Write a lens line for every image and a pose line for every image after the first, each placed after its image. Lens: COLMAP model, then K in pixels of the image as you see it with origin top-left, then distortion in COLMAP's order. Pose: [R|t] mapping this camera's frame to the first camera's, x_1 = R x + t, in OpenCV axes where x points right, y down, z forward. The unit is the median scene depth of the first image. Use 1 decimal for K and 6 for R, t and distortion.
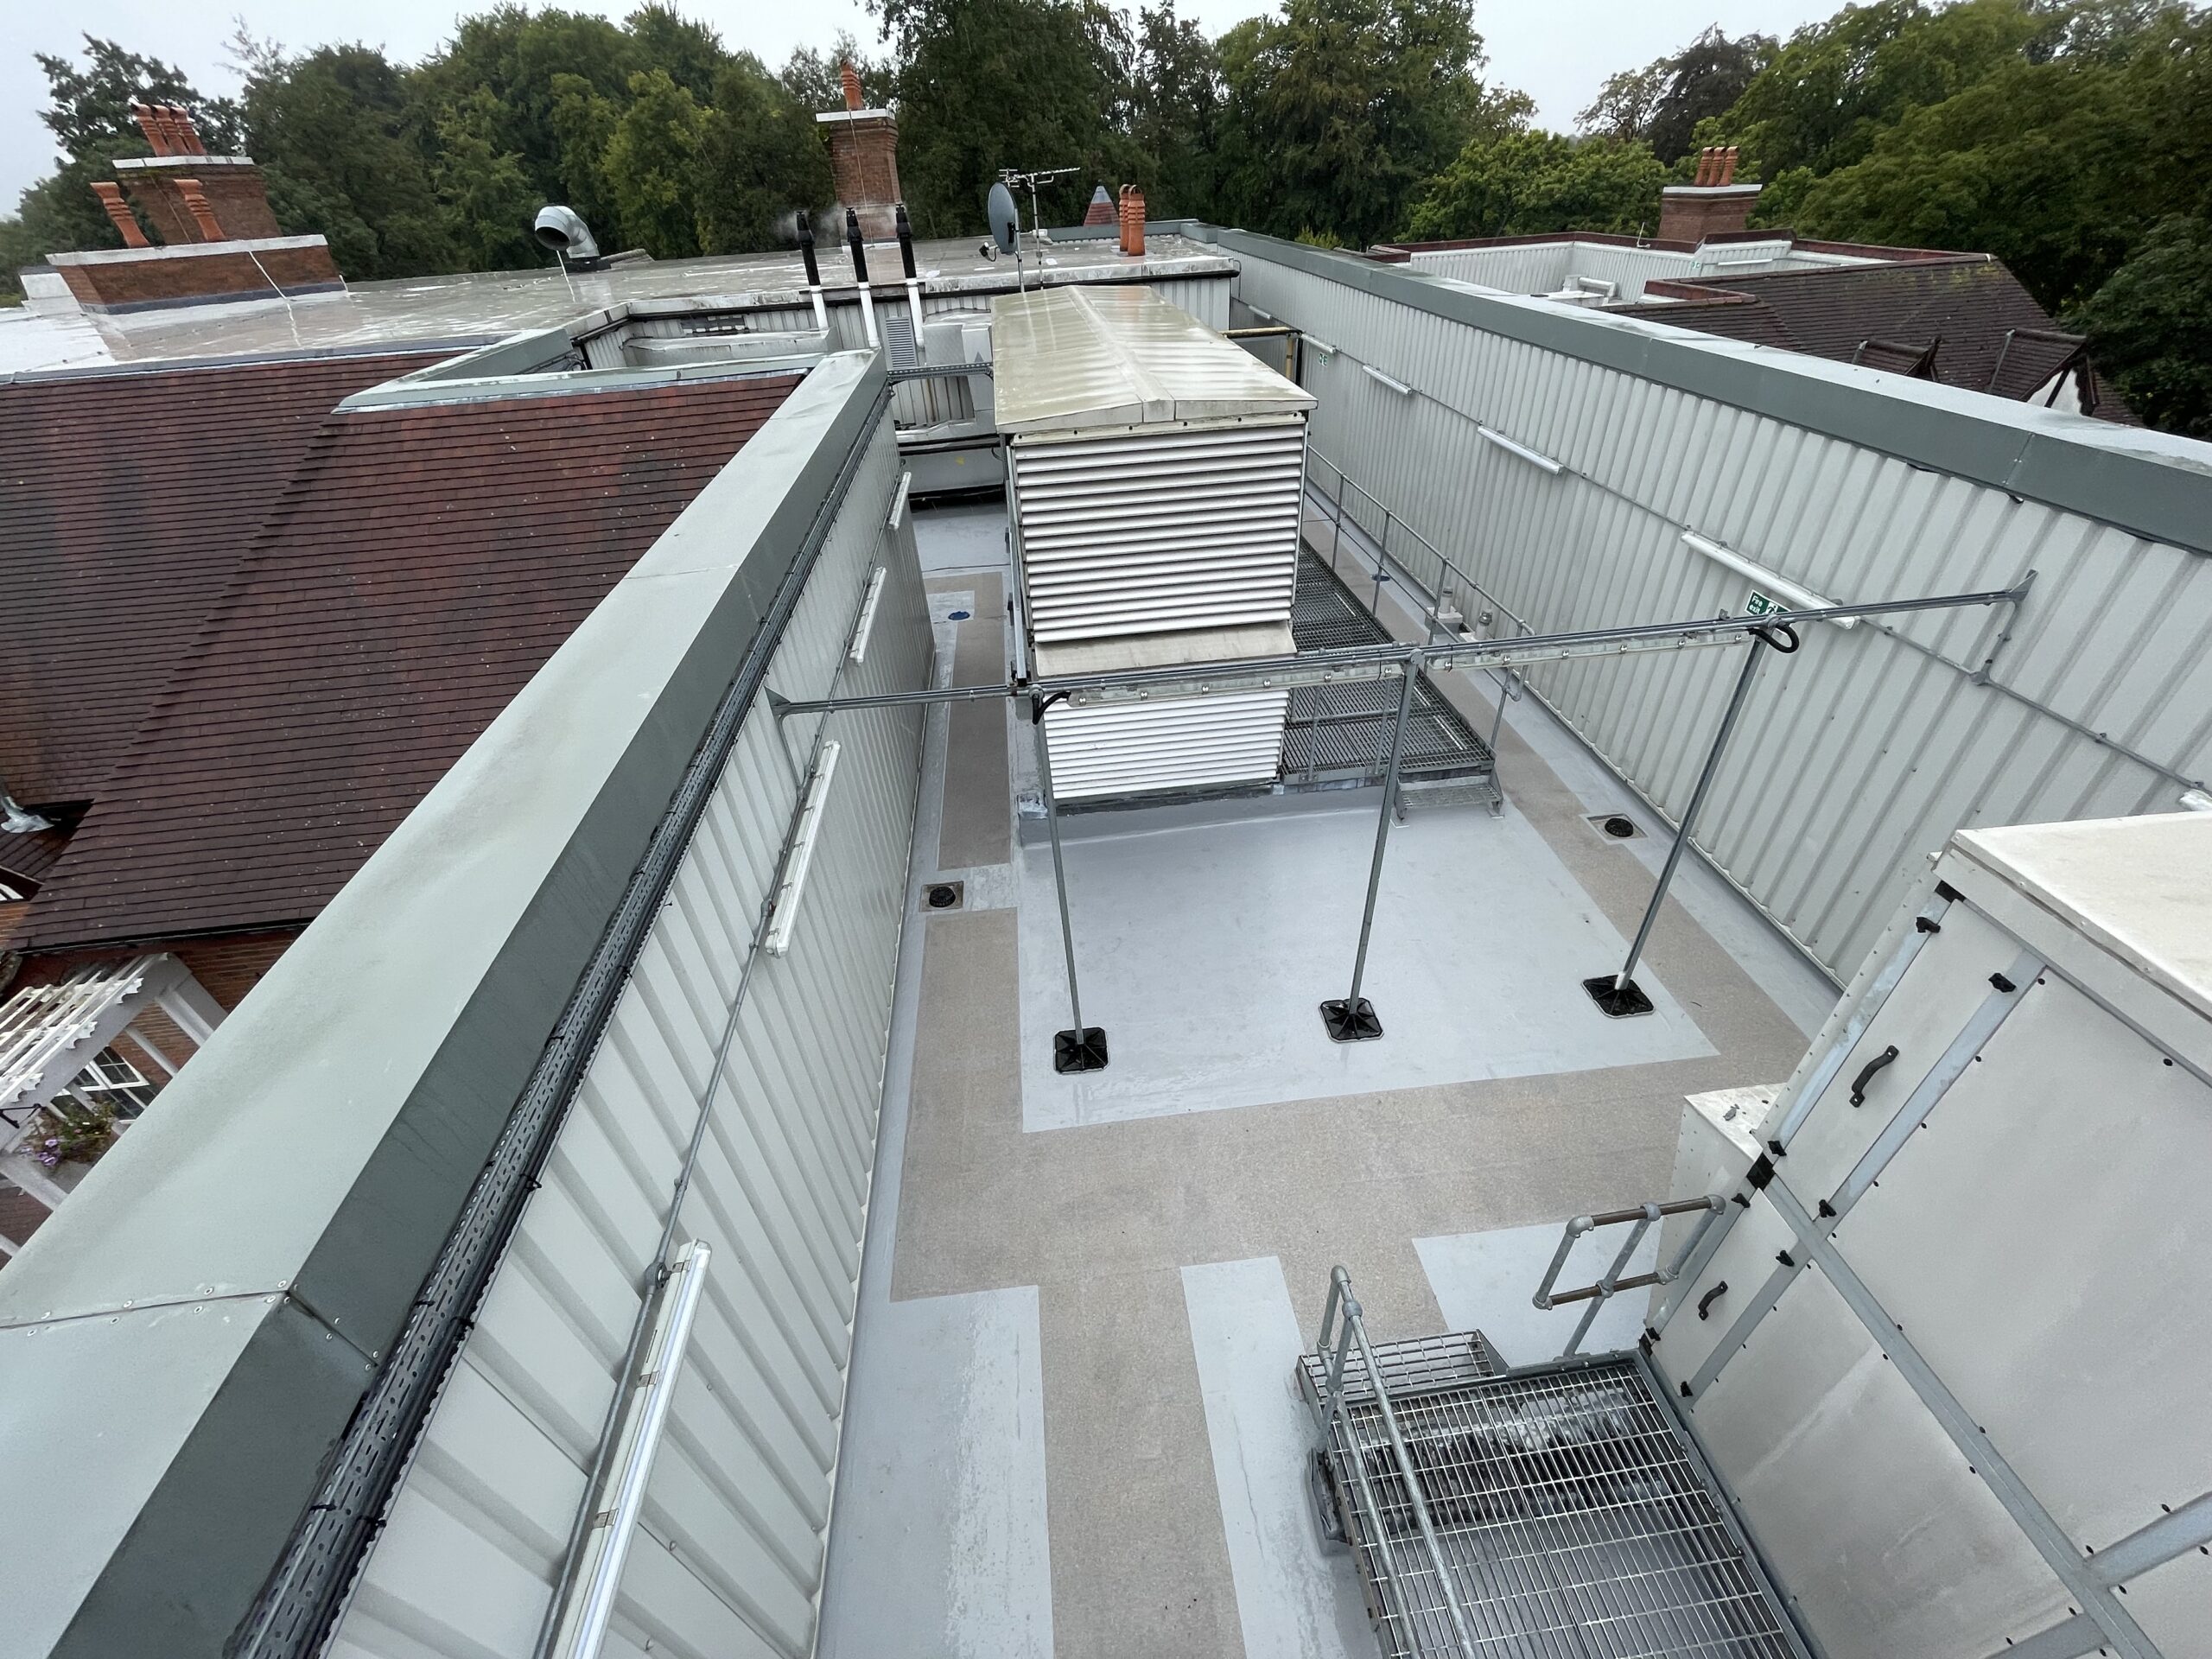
lens RADIAL K [[899.5, 0, 1098.2], [0, 899.5, 832.0], [0, 0, 1]] dist [-0.002912, 0.000363]
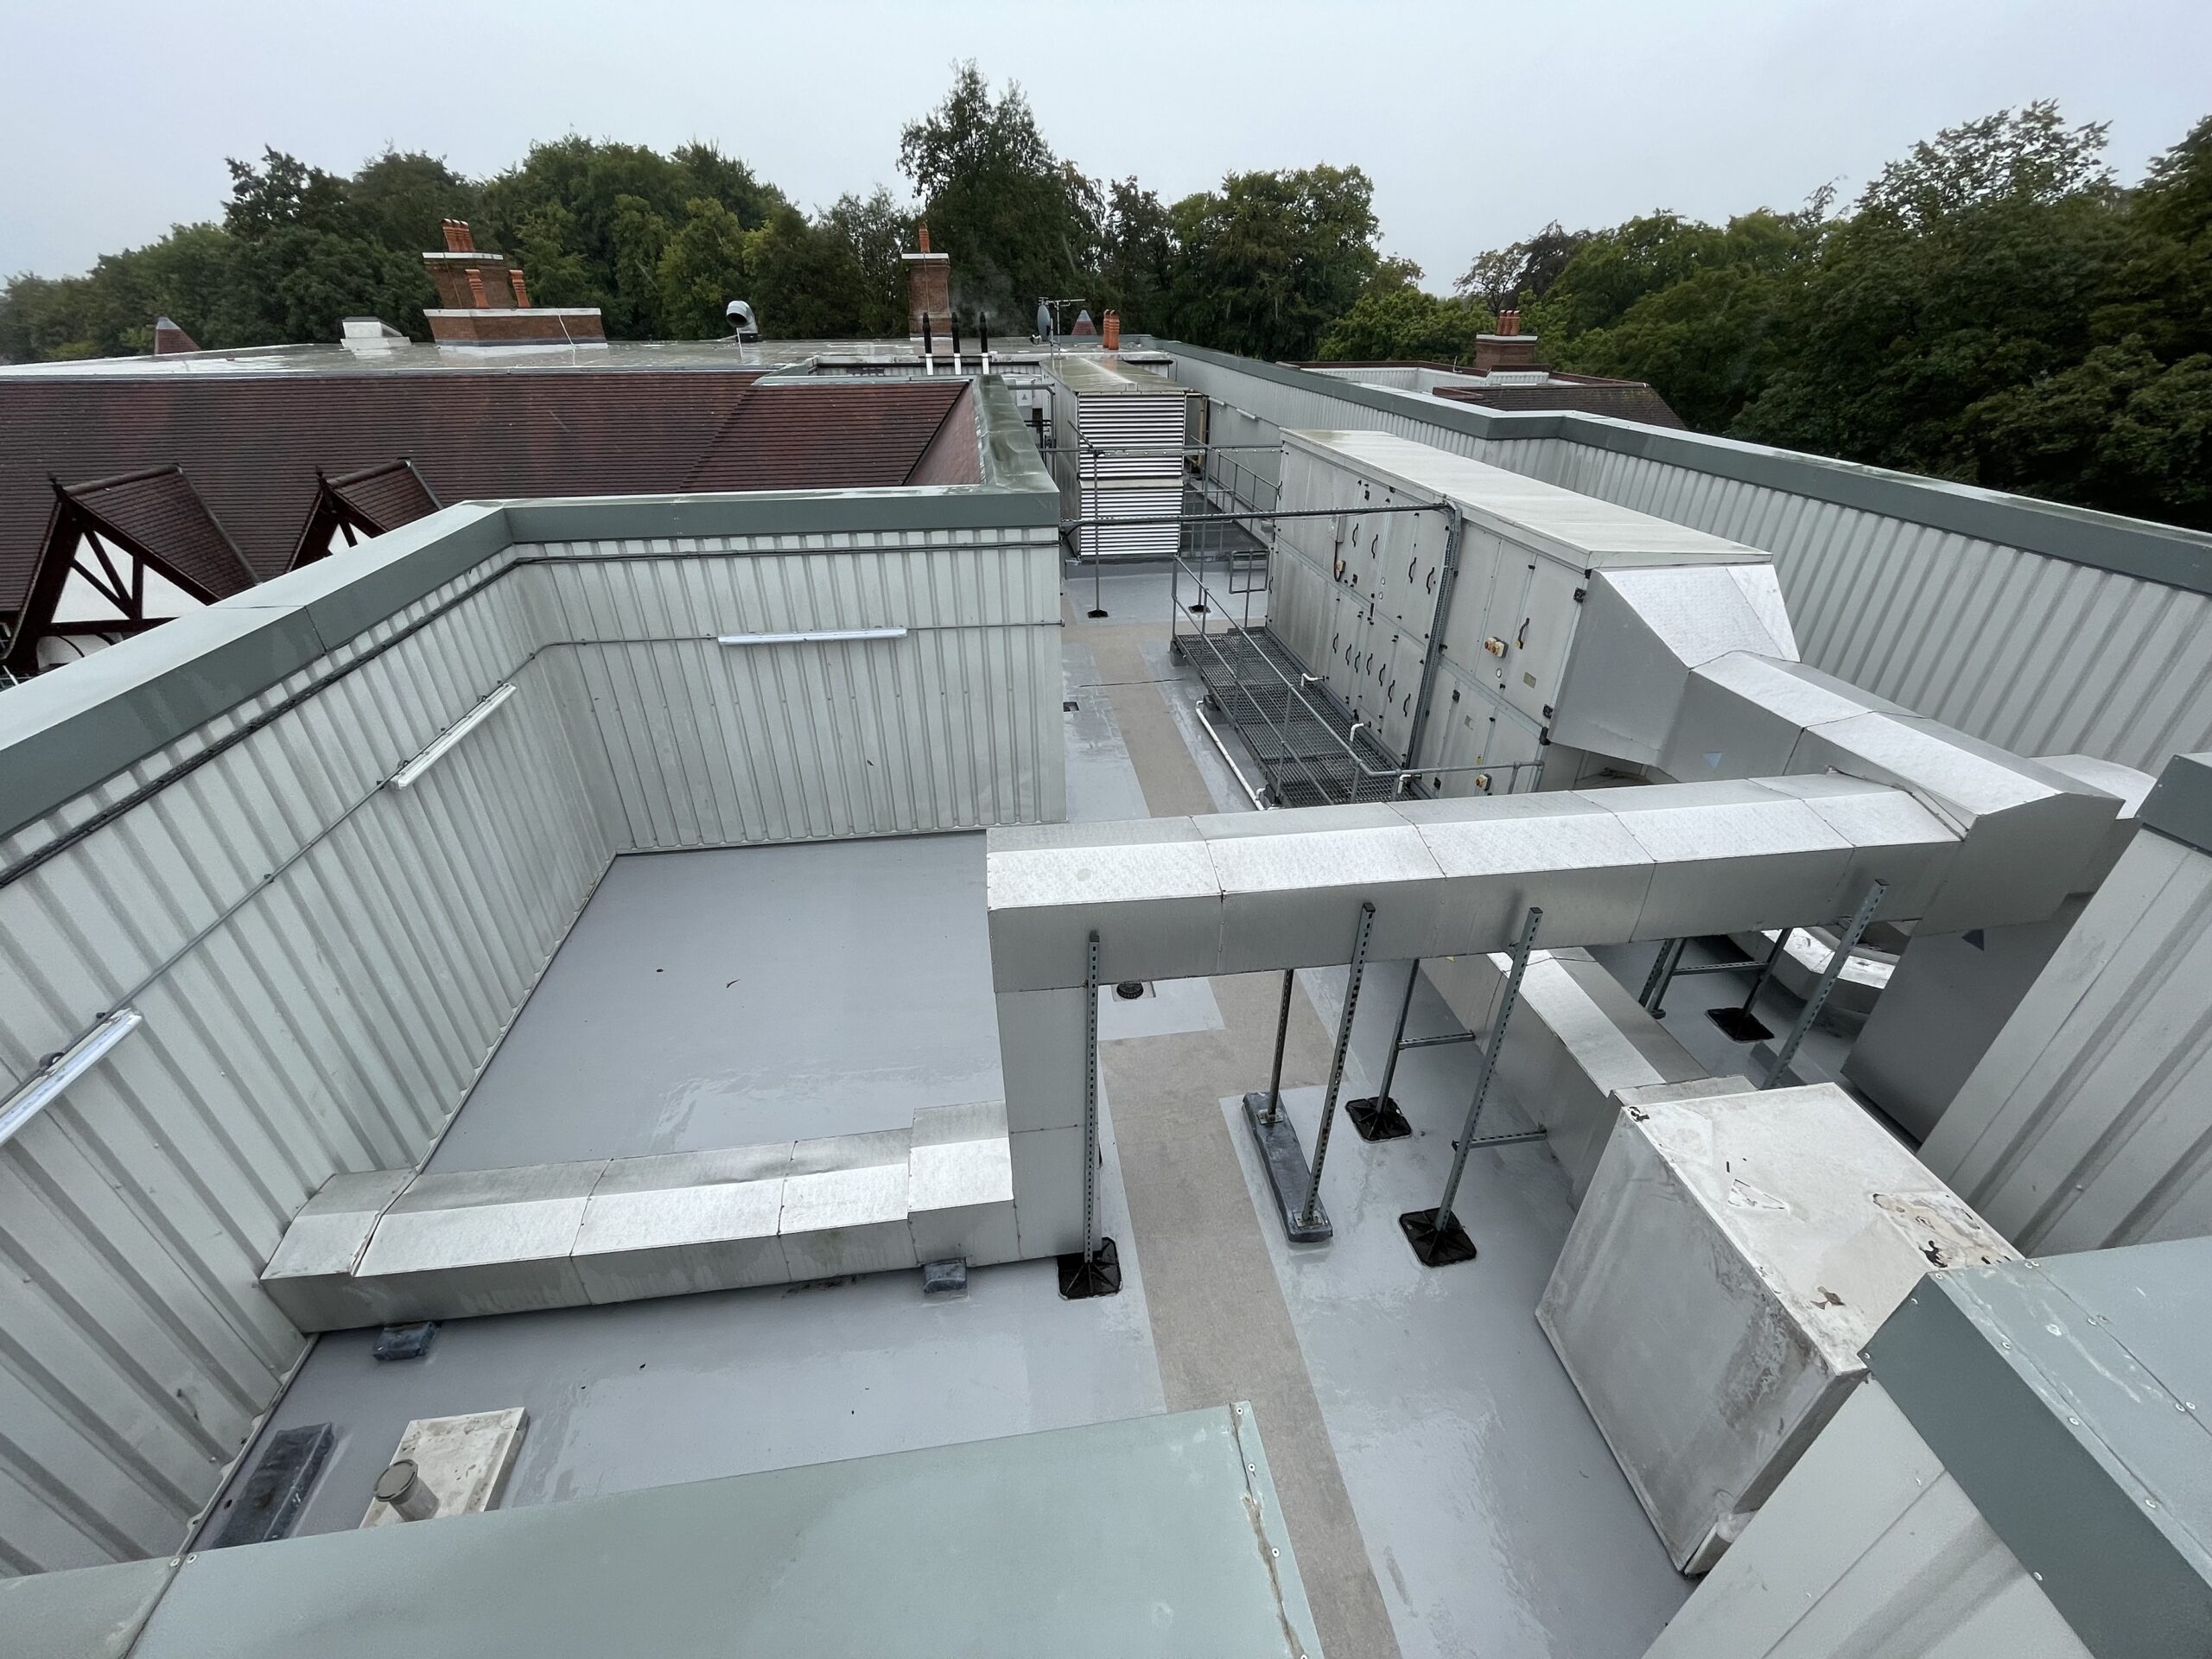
lens RADIAL K [[899.5, 0, 1098.2], [0, 899.5, 832.0], [0, 0, 1]] dist [-0.002912, 0.000363]
pose [[0.998044, 0.028191, 0.055798, -0.018989], [-0.022563, 0.994826, -0.099055, 0.146950], [-0.058302, 0.097602, 0.993516, -0.201854]]
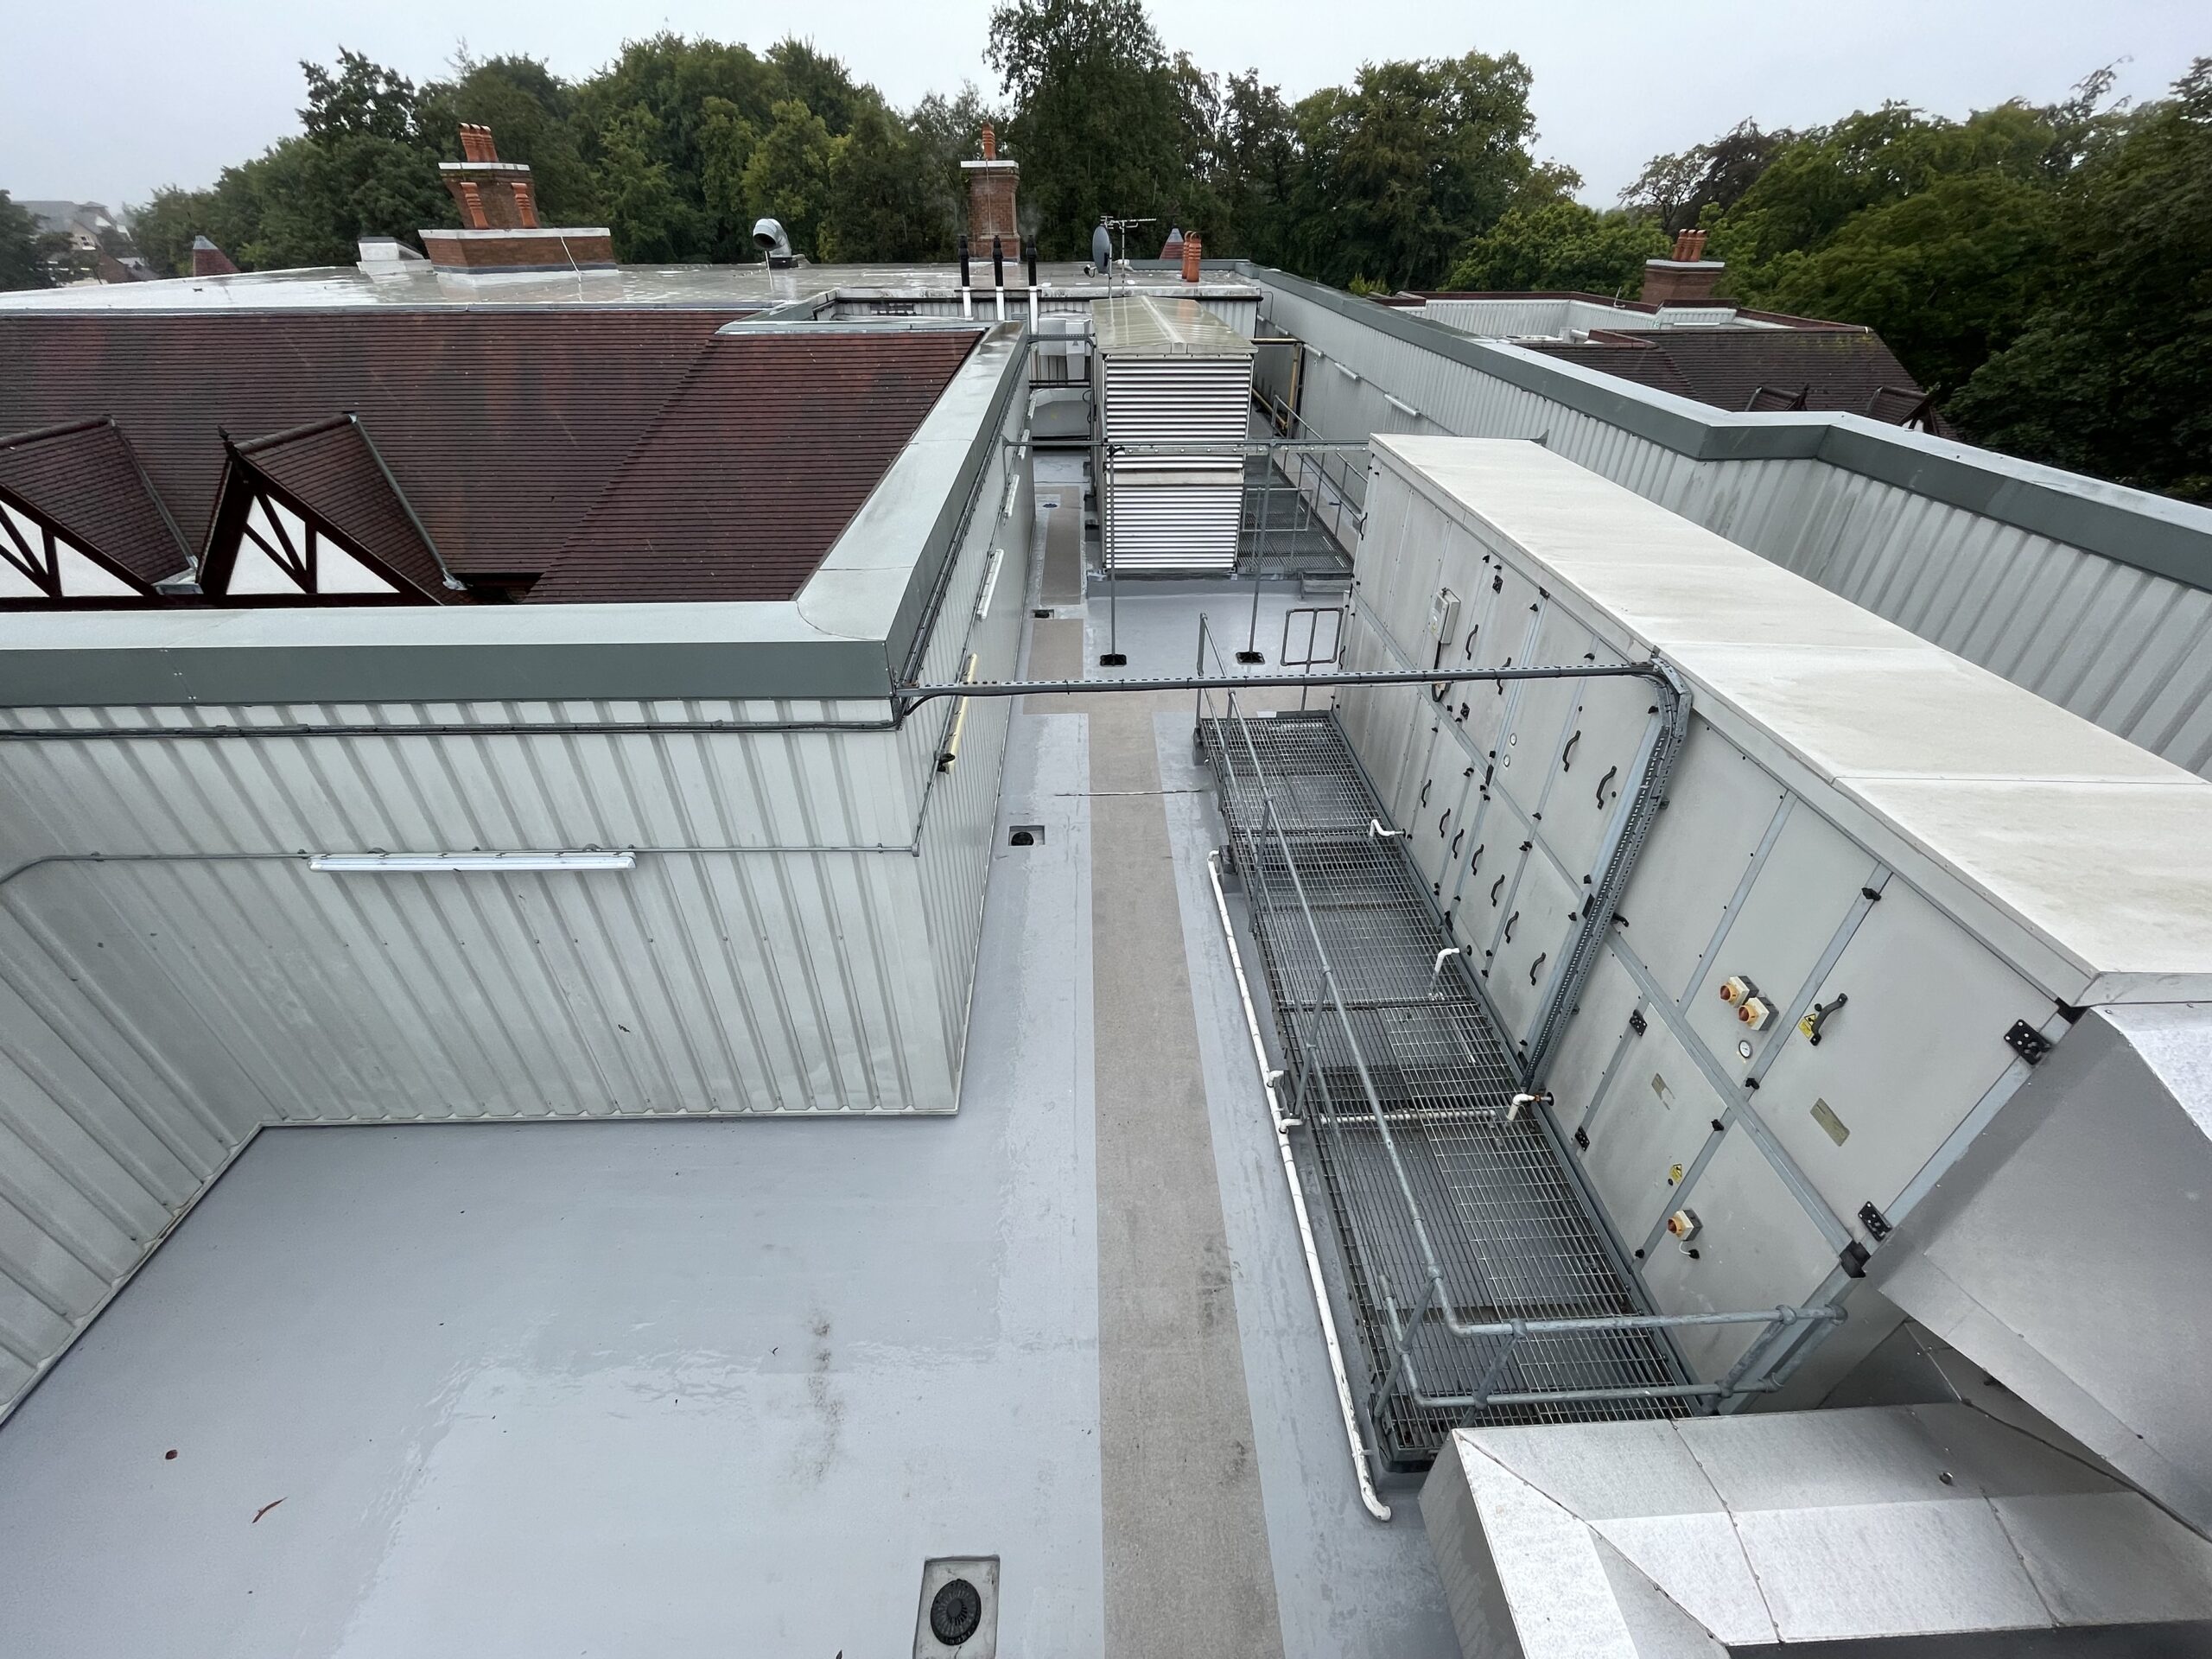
lens RADIAL K [[897.0, 0, 1098.3], [0, 897.0, 833.7], [0, 0, 1]] dist [-0.002949, 0.000126]
pose [[0.995640, 0.087104, -0.033389, 0.006171], [-0.087861, 0.995892, -0.021909, 0.086602], [0.031343, 0.024747, 0.999202, -0.126853]]
